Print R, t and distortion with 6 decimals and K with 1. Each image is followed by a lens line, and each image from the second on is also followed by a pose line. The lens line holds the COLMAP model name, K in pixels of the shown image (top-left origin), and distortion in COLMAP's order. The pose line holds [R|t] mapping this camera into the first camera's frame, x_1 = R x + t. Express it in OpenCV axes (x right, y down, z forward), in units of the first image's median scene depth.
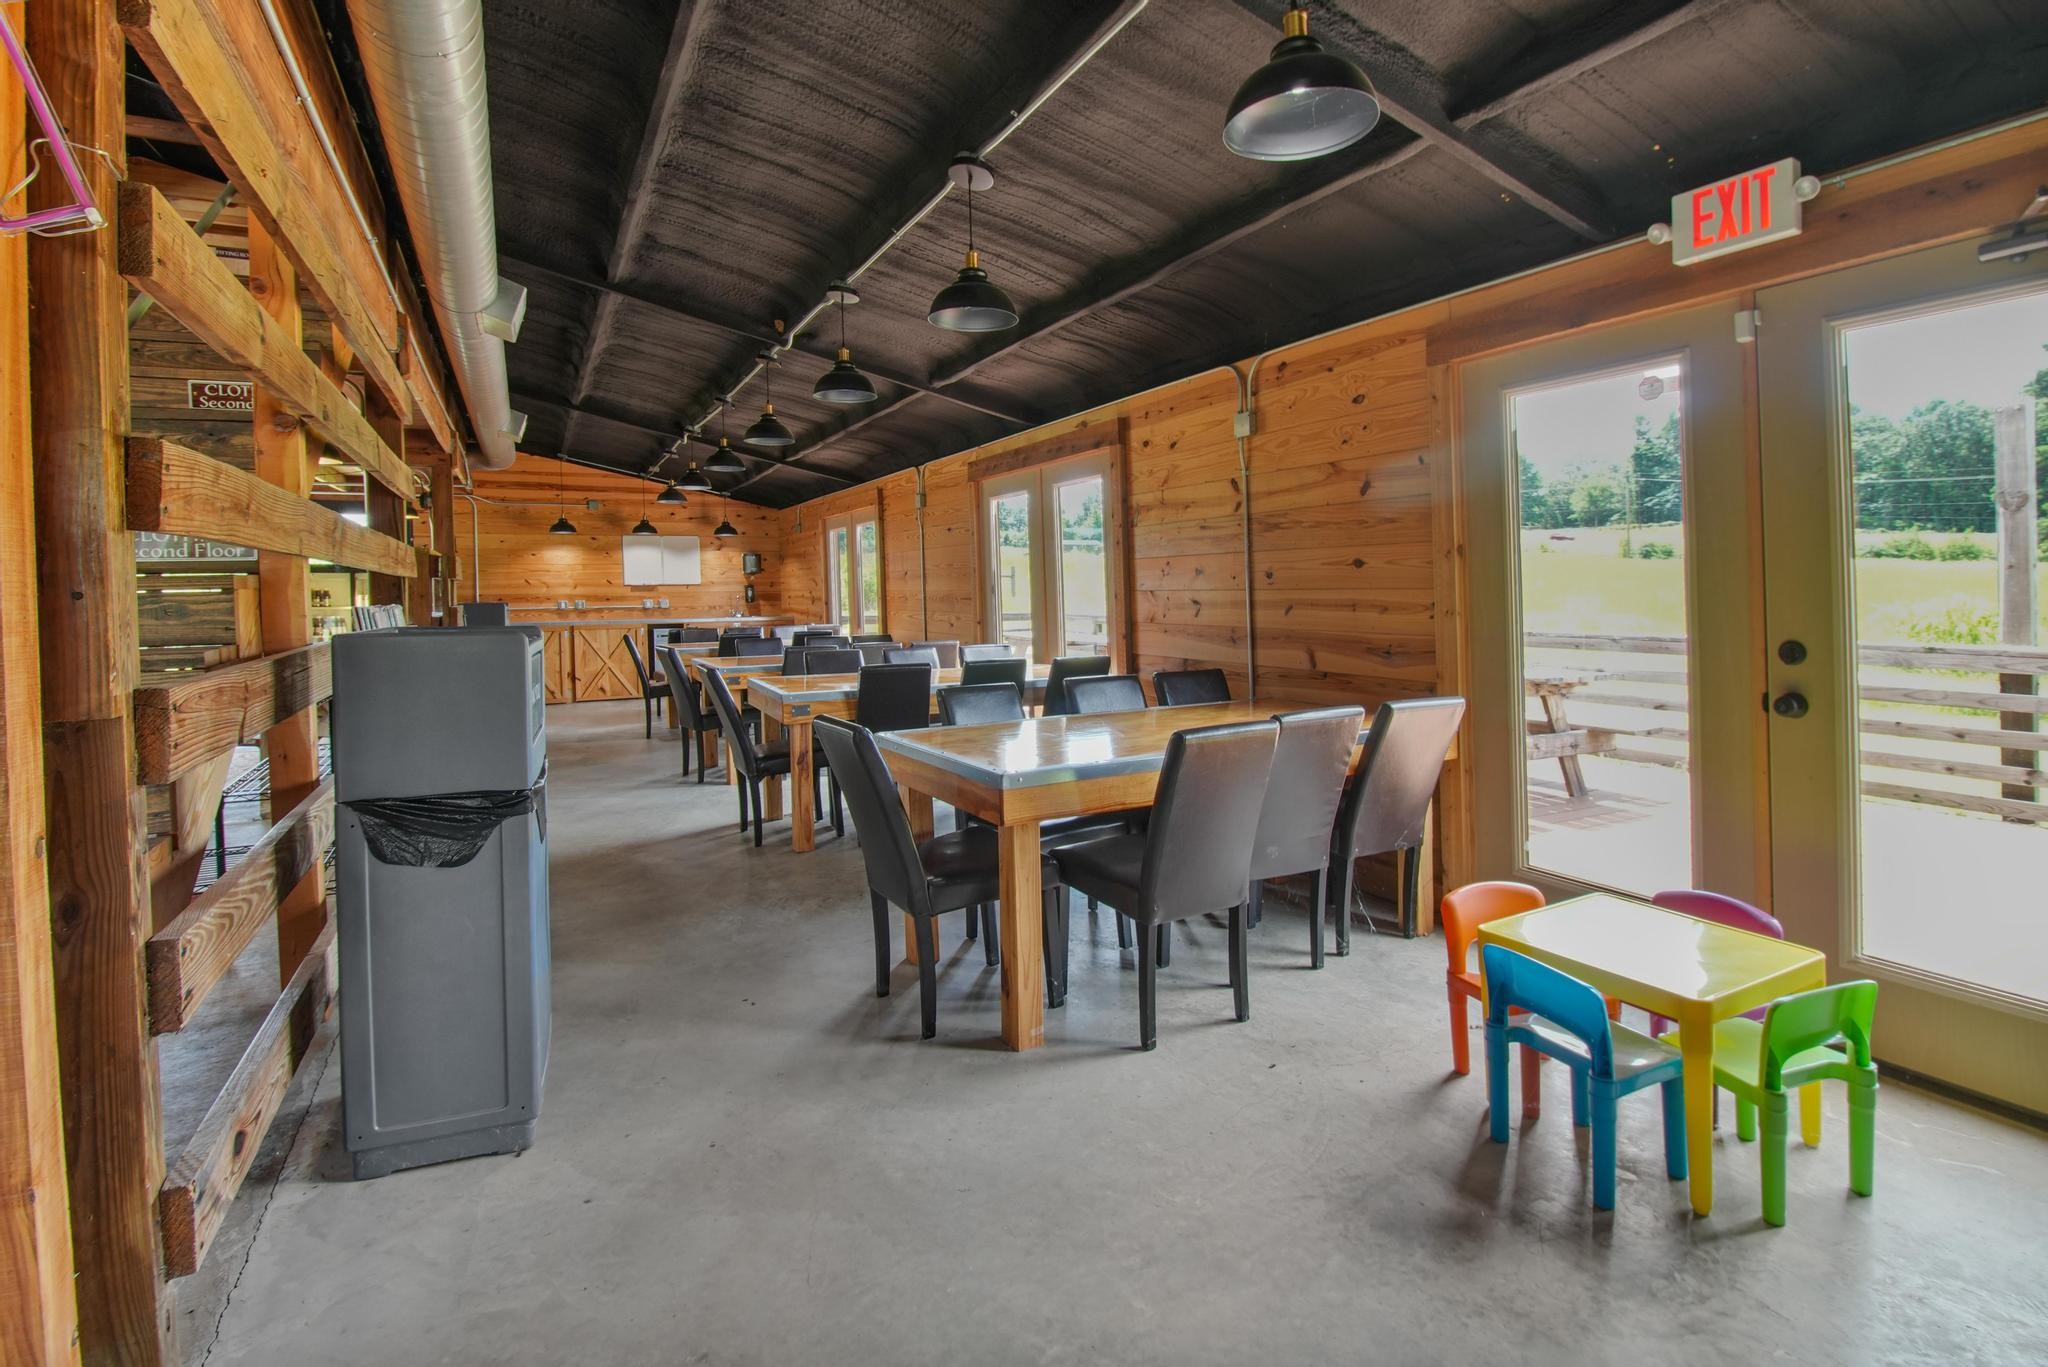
lens RADIAL K [[941.5, 0, 1018.0], [0, 941.5, 595.0], [0, 0, 1]] dist [0.001640, -0.009714]
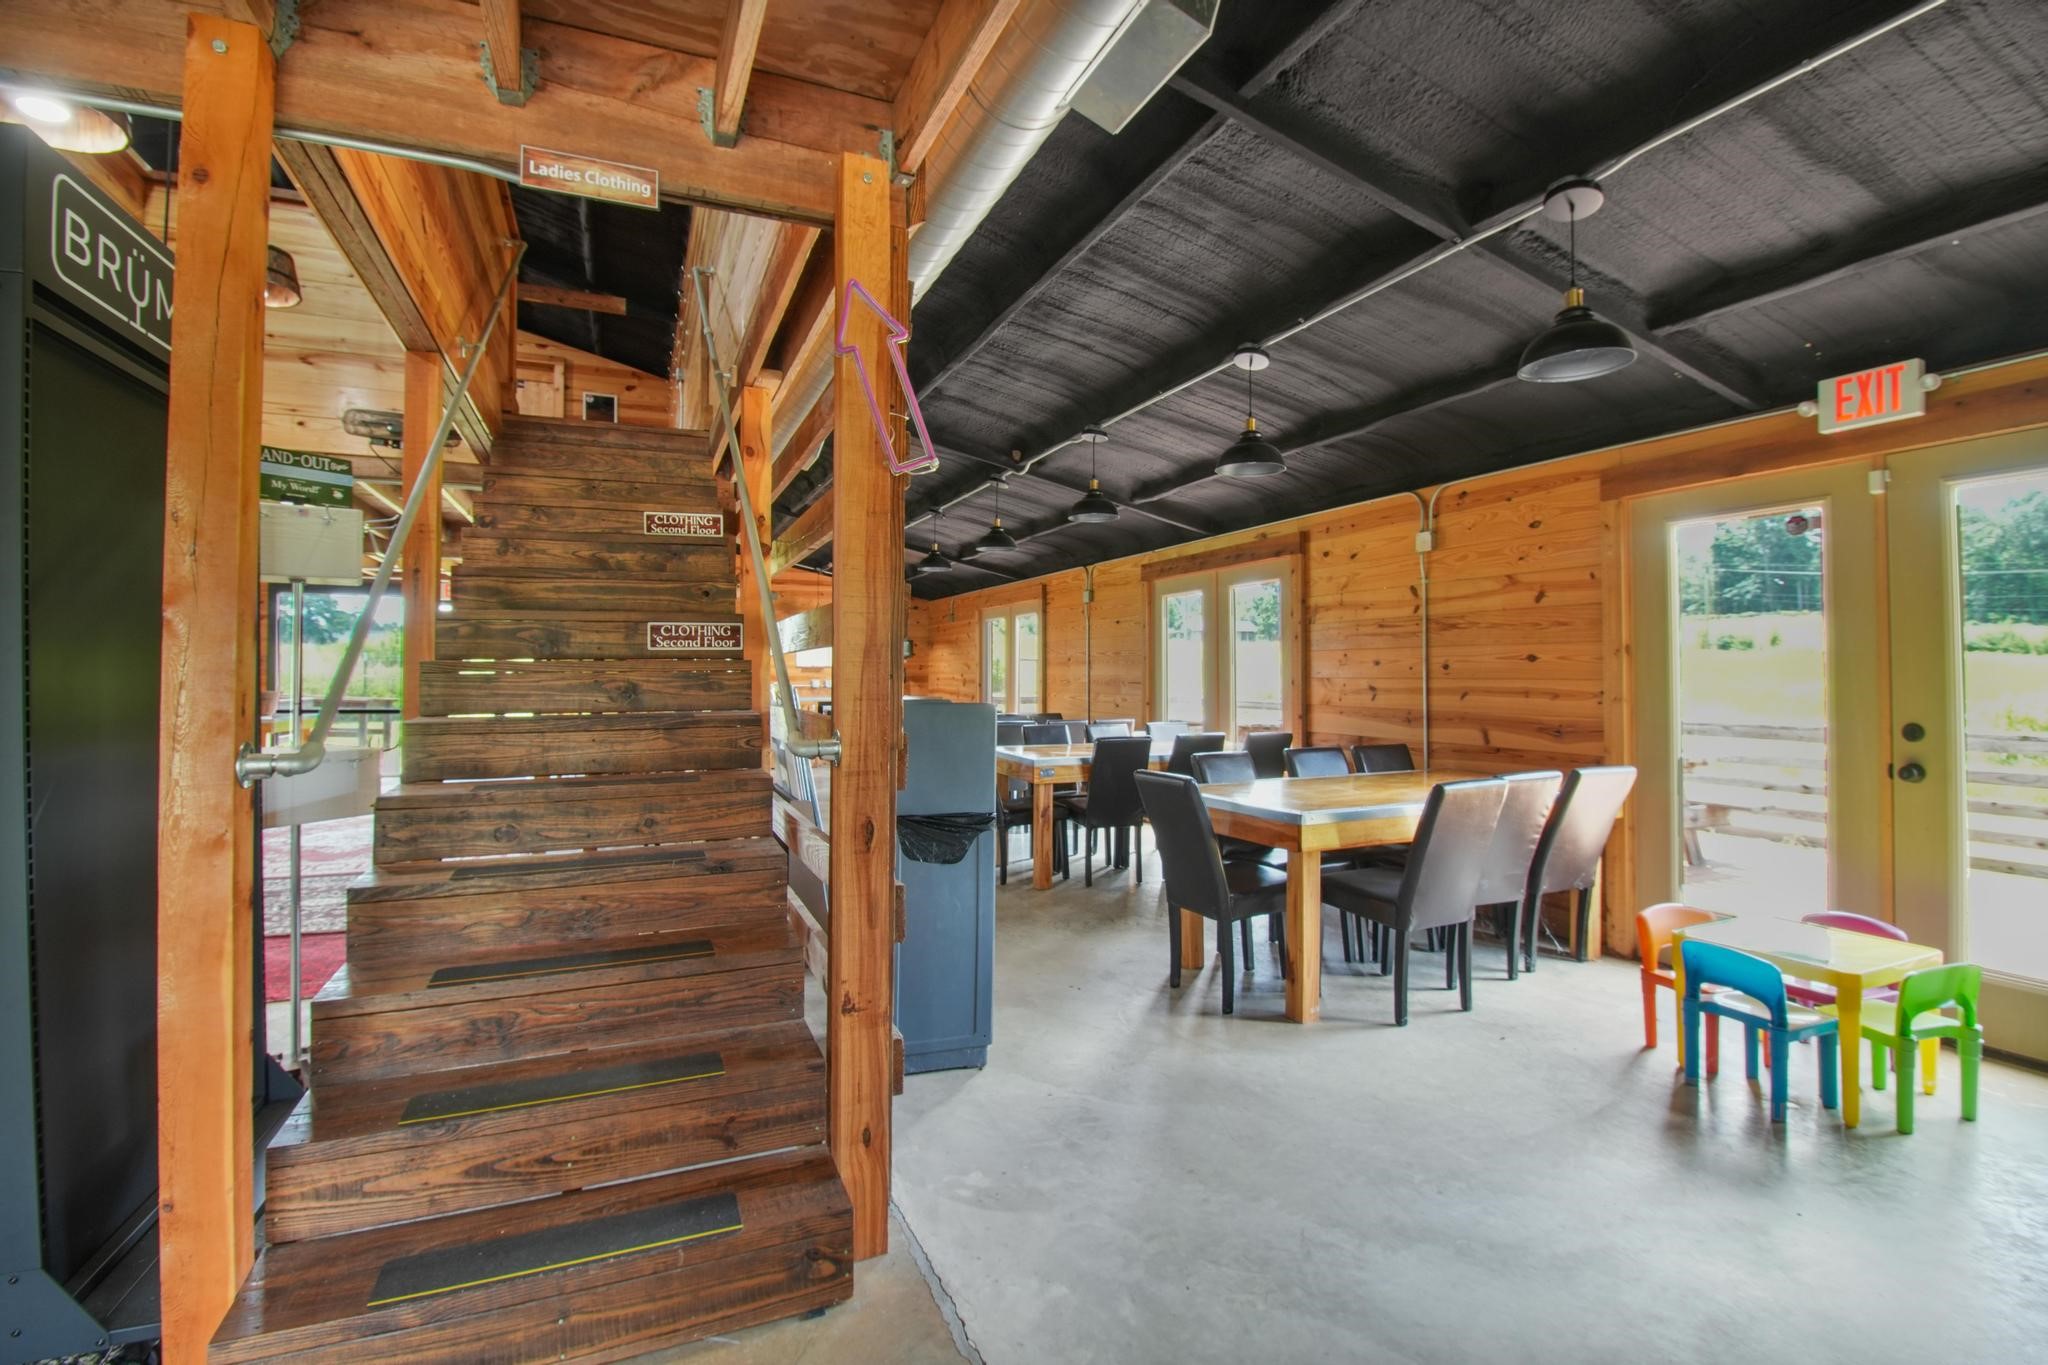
lens RADIAL K [[941.5, 0, 1001.6], [0, 941.5, 673.8], [0, 0, 1]] dist [0.001640, -0.009714]
pose [[0.998112, 0.011540, -0.060333, -0.282773], [-0.011825, 0.999921, -0.004359, -0.000600], [0.060277, 0.005064, 0.998169, -0.291583]]
